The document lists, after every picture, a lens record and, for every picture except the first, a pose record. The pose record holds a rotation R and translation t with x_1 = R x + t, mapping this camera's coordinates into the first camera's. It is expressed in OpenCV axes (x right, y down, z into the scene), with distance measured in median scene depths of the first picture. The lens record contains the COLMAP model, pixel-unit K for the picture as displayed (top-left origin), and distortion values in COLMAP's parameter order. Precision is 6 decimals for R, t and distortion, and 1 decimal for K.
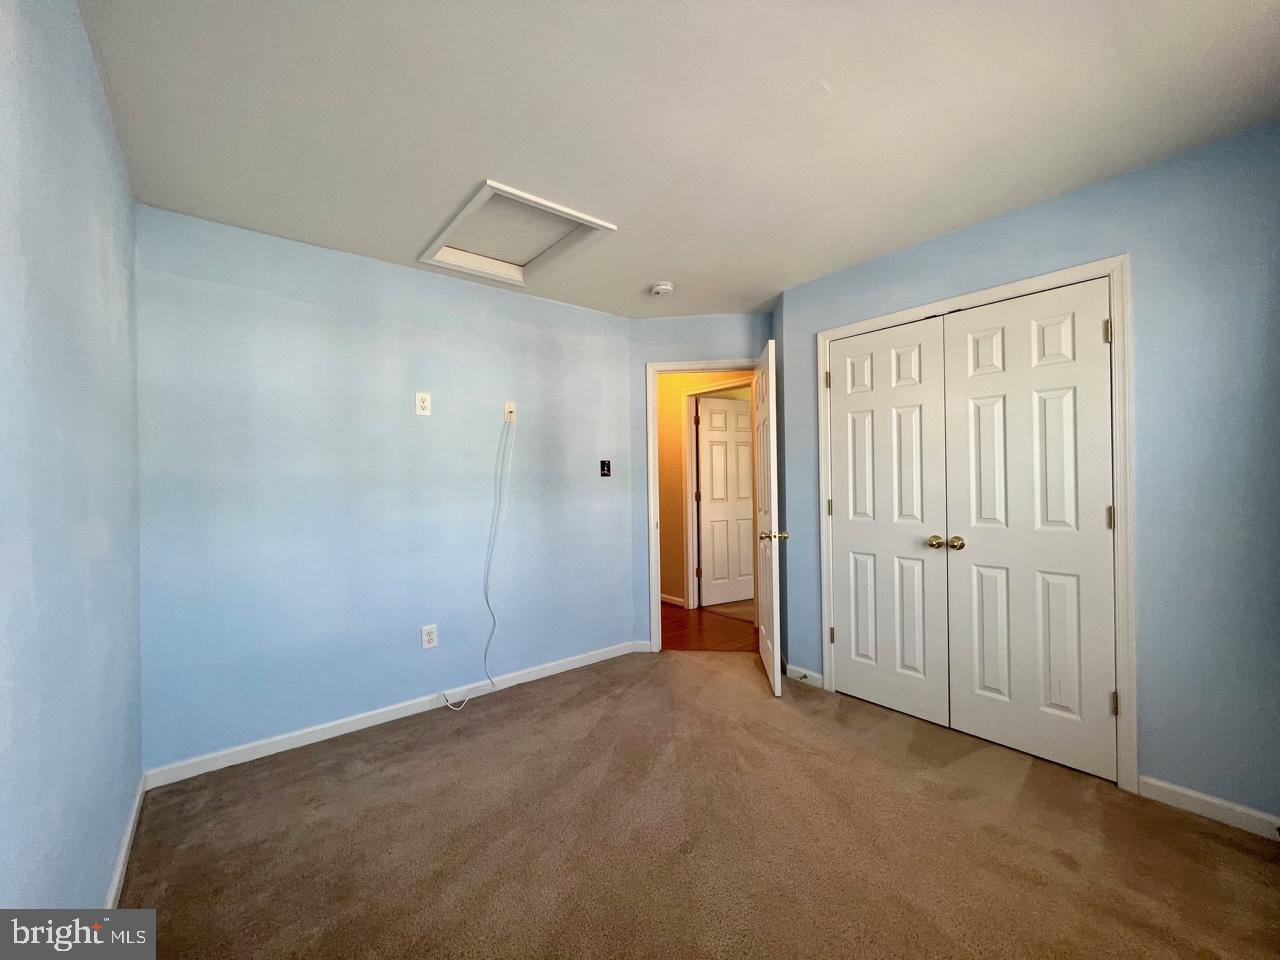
lens RADIAL K [[516.9, 0, 641.6], [0, 516.9, 482.2], [0, 0, 1]] dist [0.001111, -0.000288]
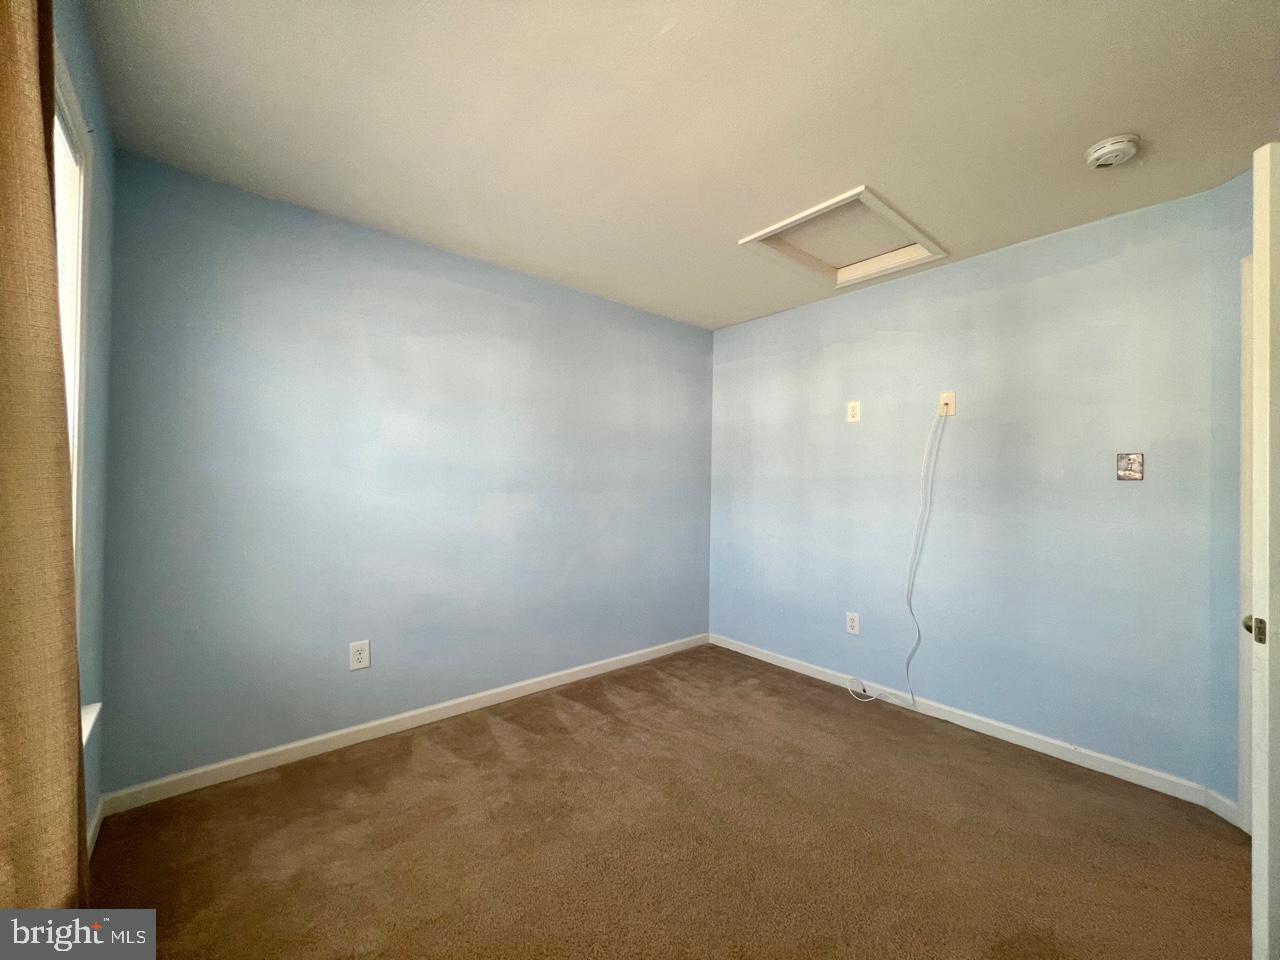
lens RADIAL K [[512.1, 0, 639.1], [0, 512.1, 478.3], [0, 0, 1]] dist [0.004307, 0.000255]
pose [[0.017786, 0.008216, -0.999808, 0.665362], [-0.016506, 0.999832, 0.007922, -0.009994], [0.999706, 0.016362, 0.017919, 0.520948]]
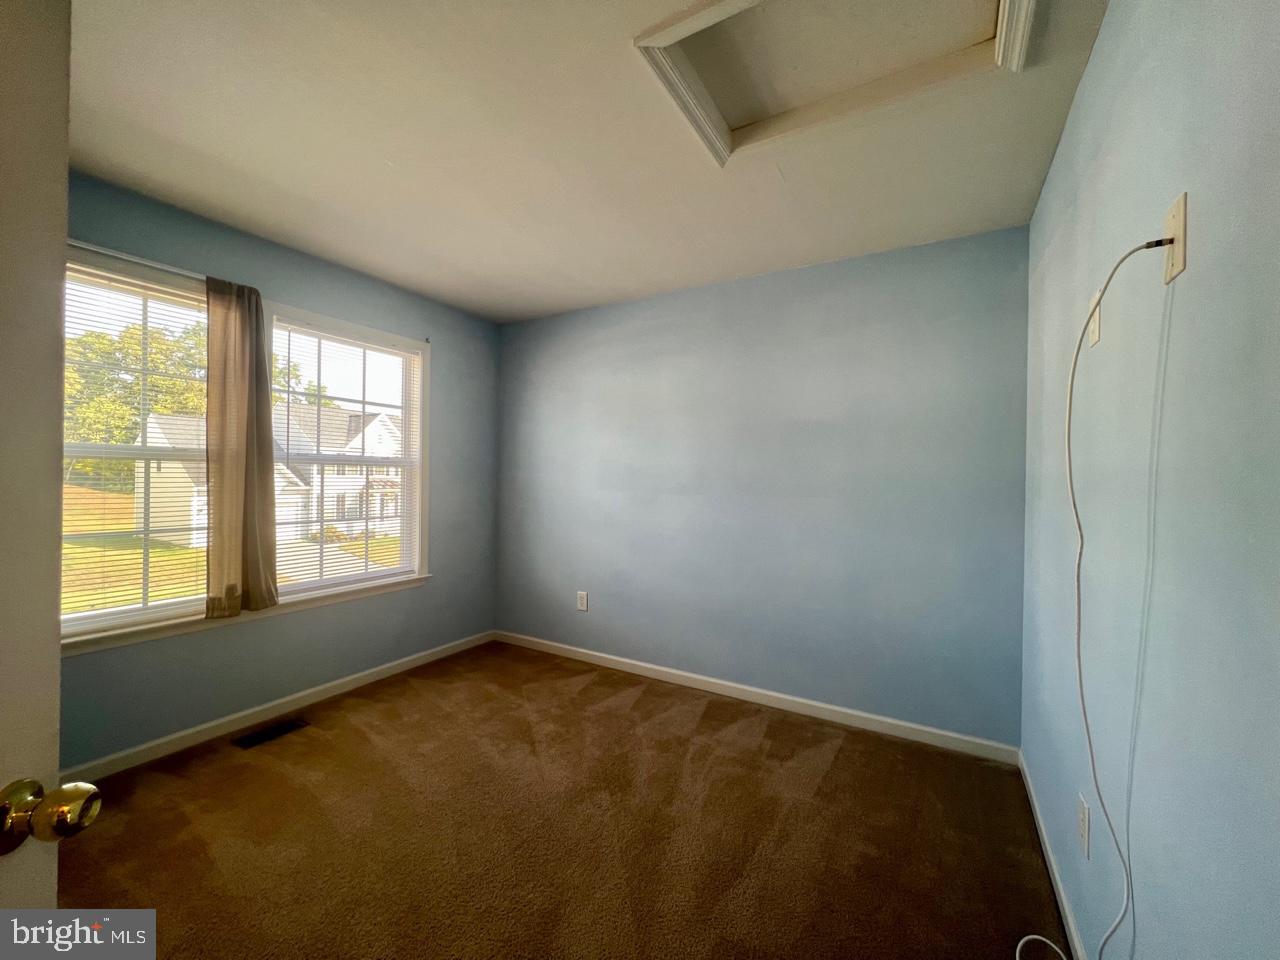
lens RADIAL K [[516.9, 0, 641.1], [0, 516.9, 475.9], [0, 0, 1]] dist [0.001111, -0.000288]
pose [[-0.941766, 0.009929, -0.336123, 0.129510], [0.006265, 0.999909, 0.011982, -0.022976], [0.336211, 0.009178, -0.941742, 1.268820]]
